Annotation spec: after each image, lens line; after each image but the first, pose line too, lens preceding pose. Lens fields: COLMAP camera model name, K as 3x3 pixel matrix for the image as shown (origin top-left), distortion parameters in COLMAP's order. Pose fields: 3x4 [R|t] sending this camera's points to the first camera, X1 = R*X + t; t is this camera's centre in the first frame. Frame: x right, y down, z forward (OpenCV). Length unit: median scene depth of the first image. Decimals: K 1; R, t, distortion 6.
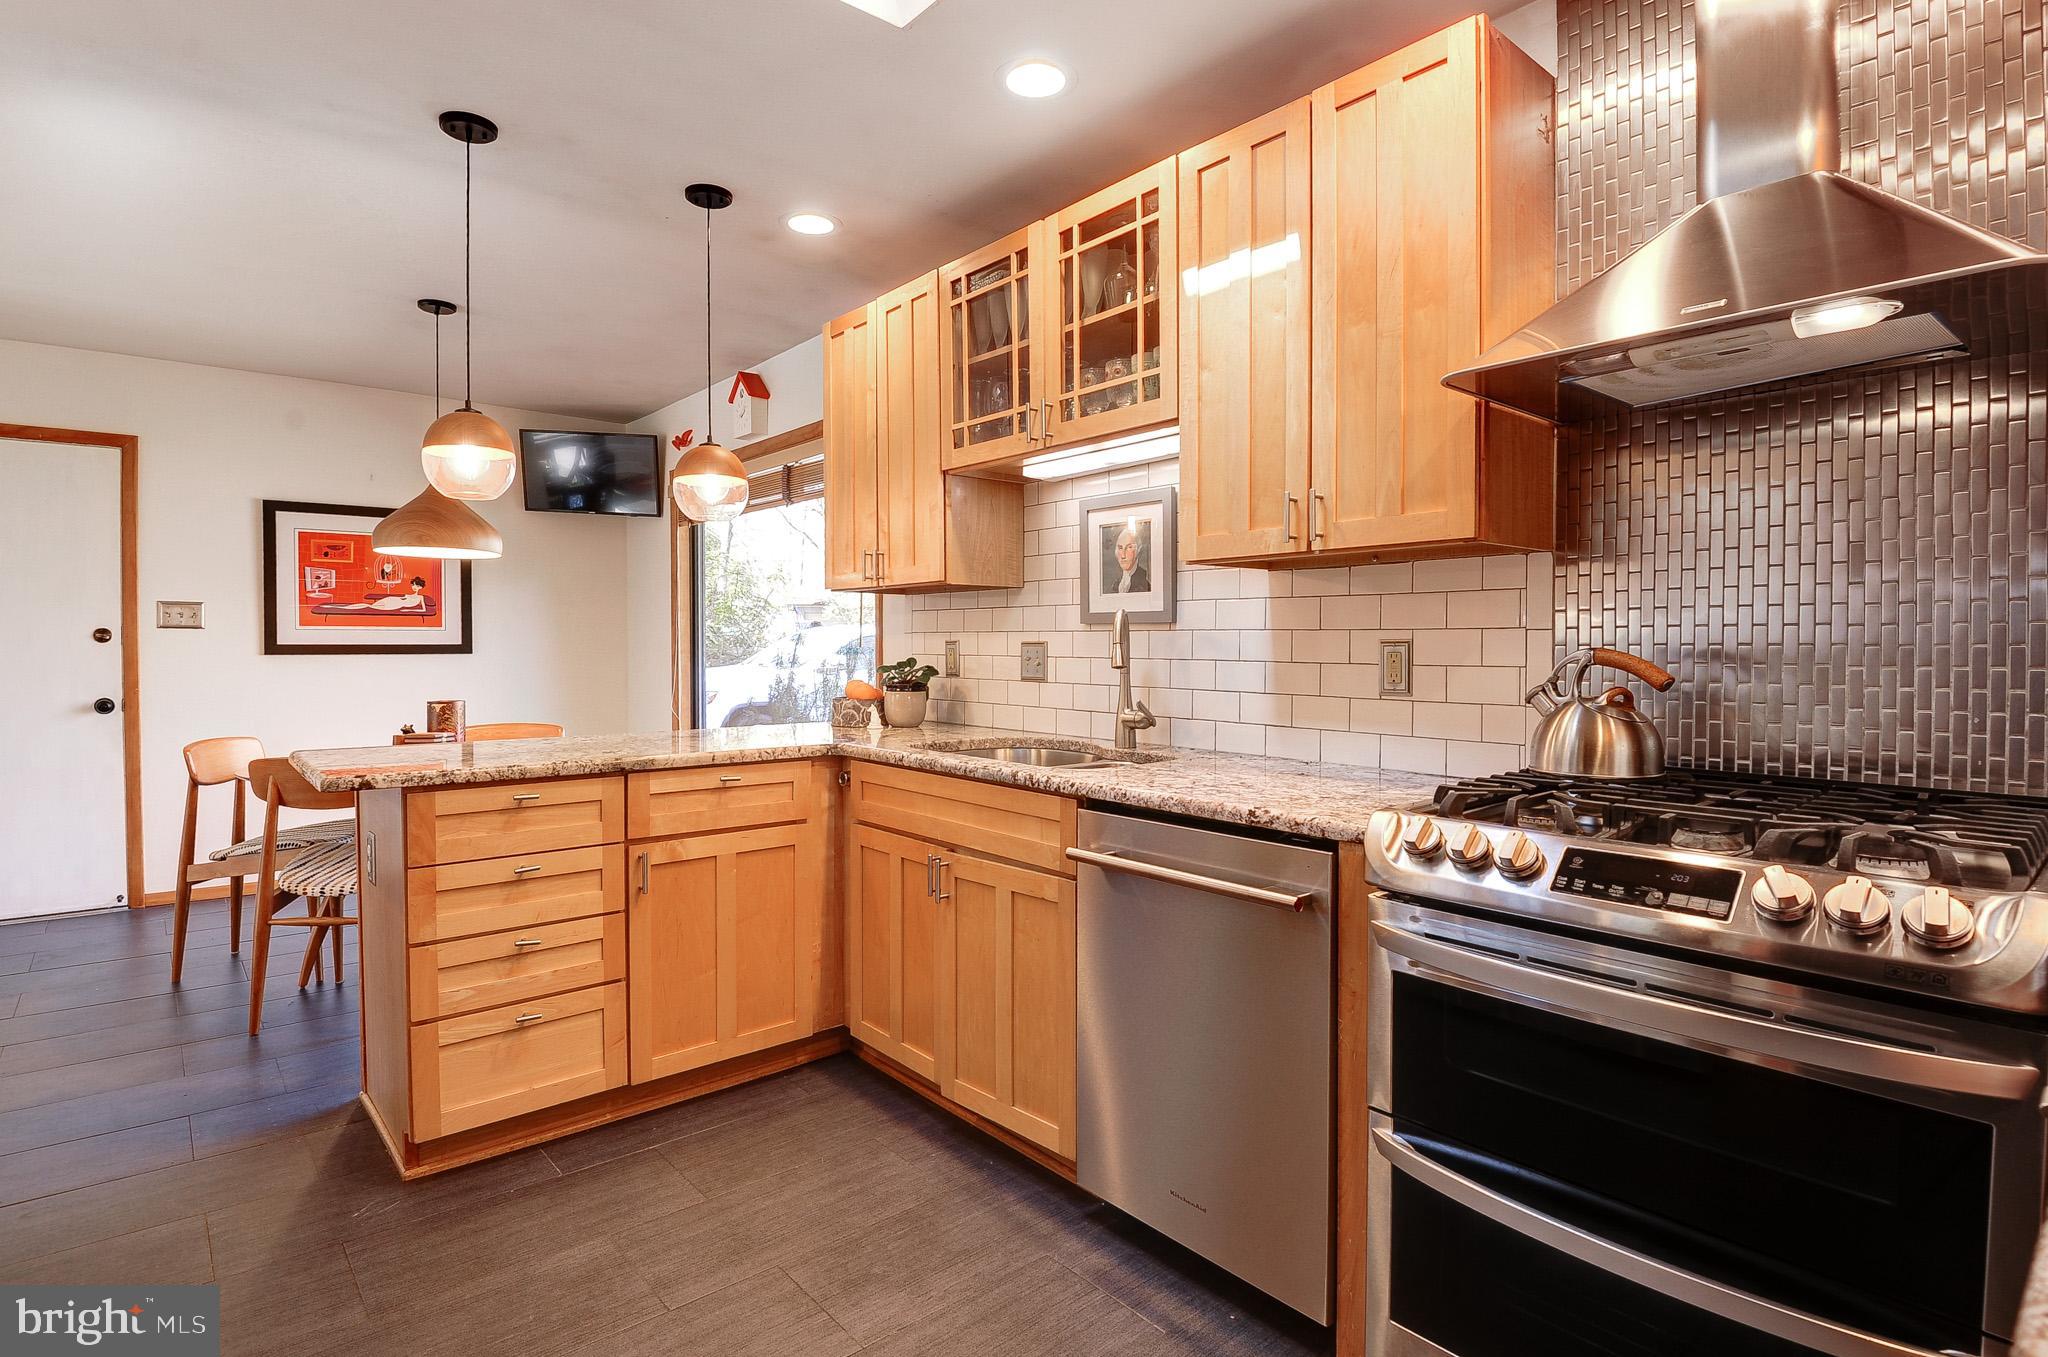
lens RADIAL K [[1030.9, 0, 1021.2], [0, 1030.9, 656.7], [0, 0, 1]] dist [-0.000510, -0.000029]
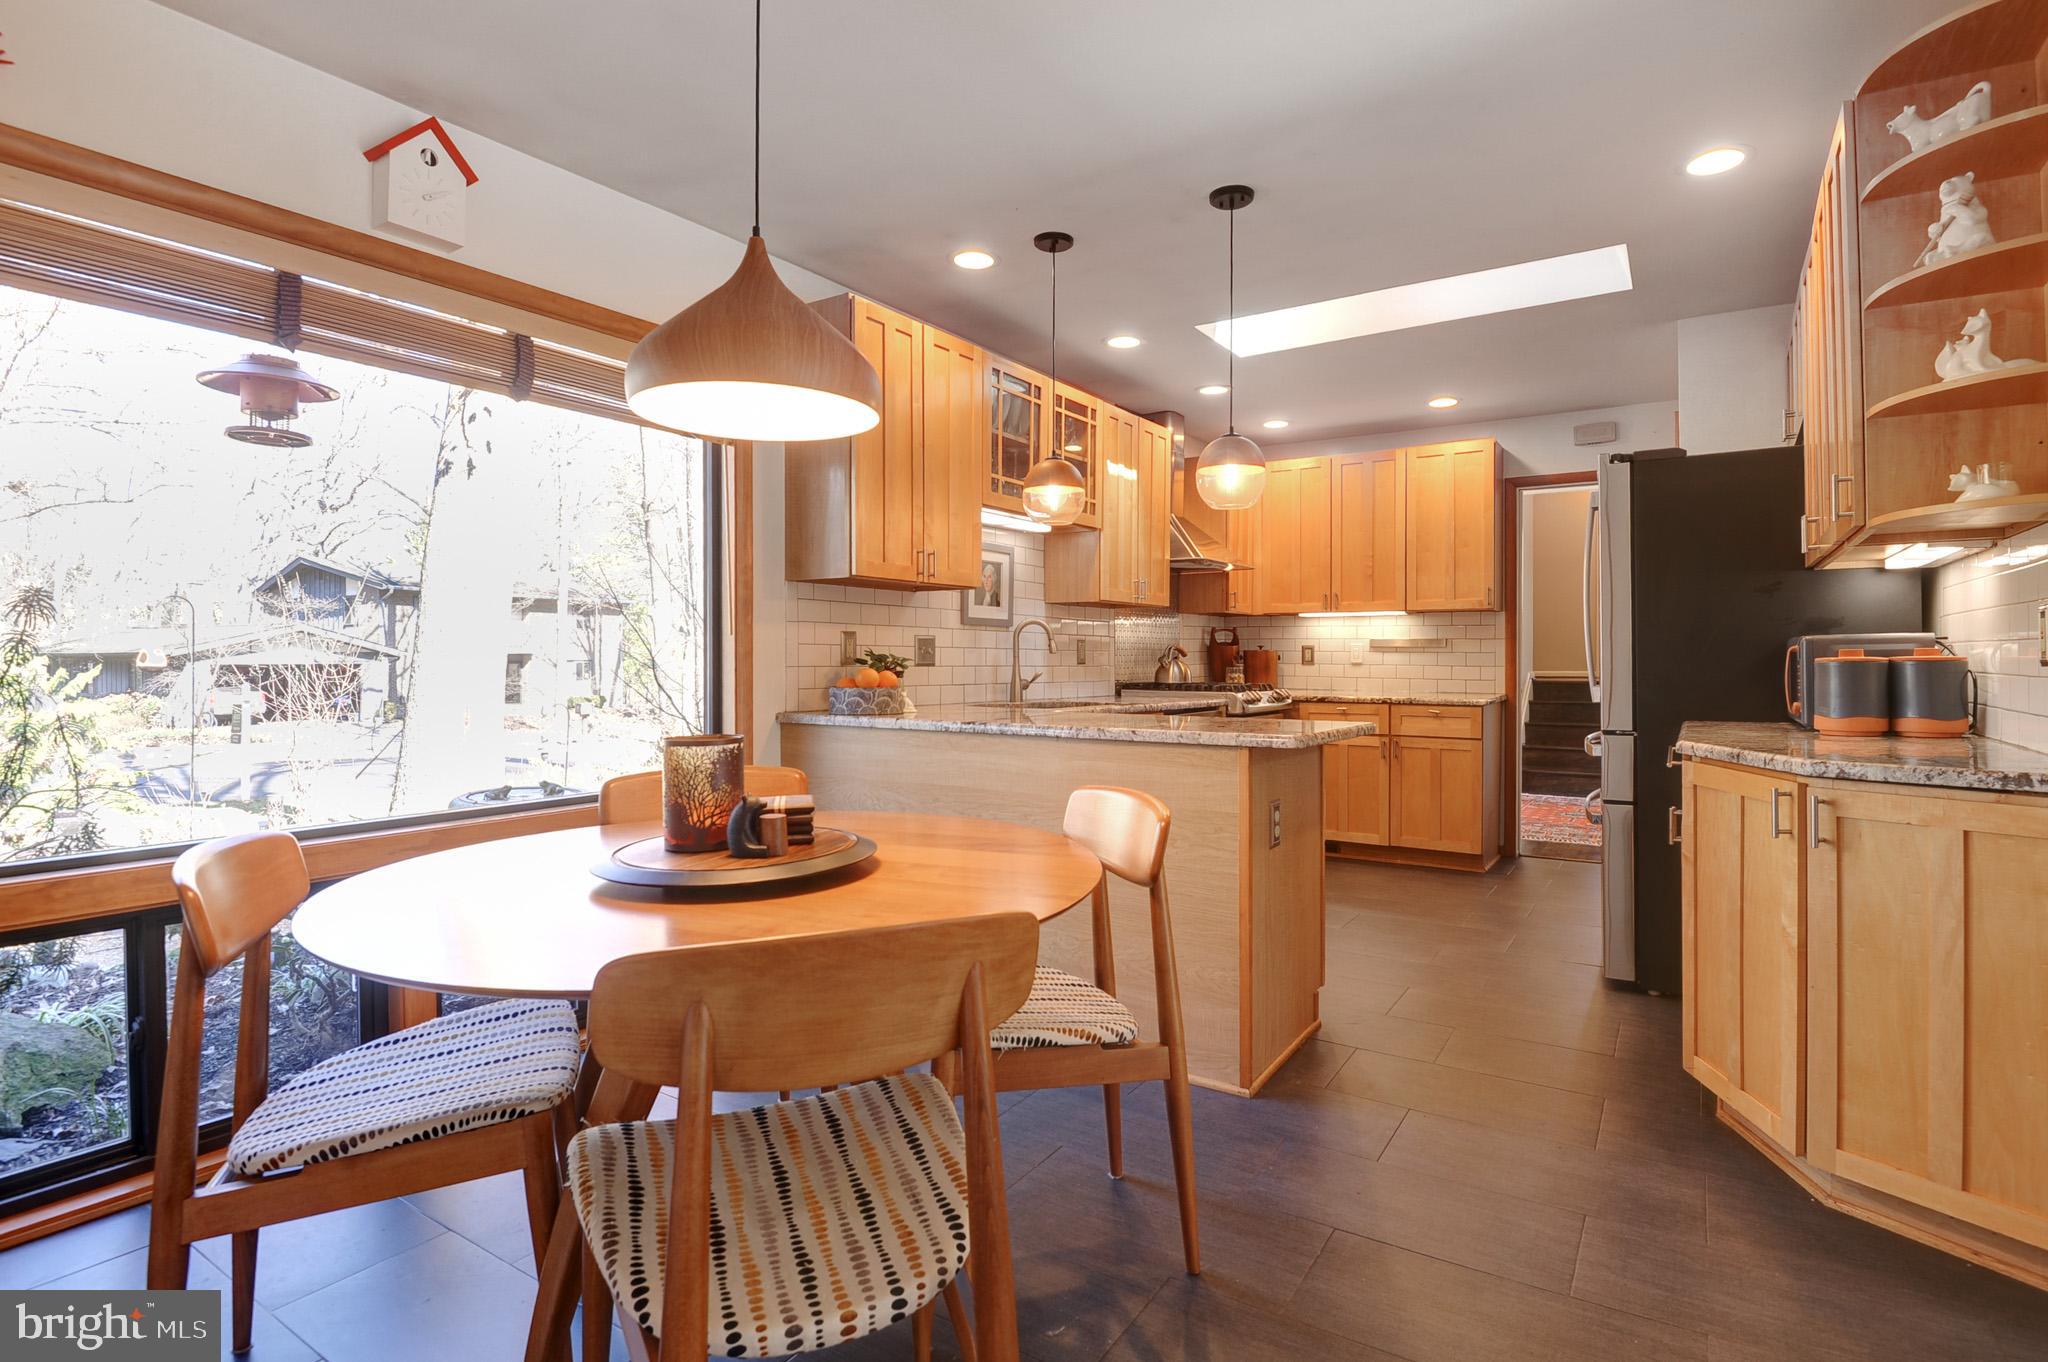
lens RADIAL K [[1030.9, 0, 1021.2], [0, 1030.9, 659.2], [0, 0, 1]] dist [-0.000510, -0.000029]
pose [[-0.267539, 0.008627, 0.963508, -1.468897], [0.019982, 0.999795, -0.003404, 0.025792], [-0.963340, 0.018342, -0.267657, 1.416040]]
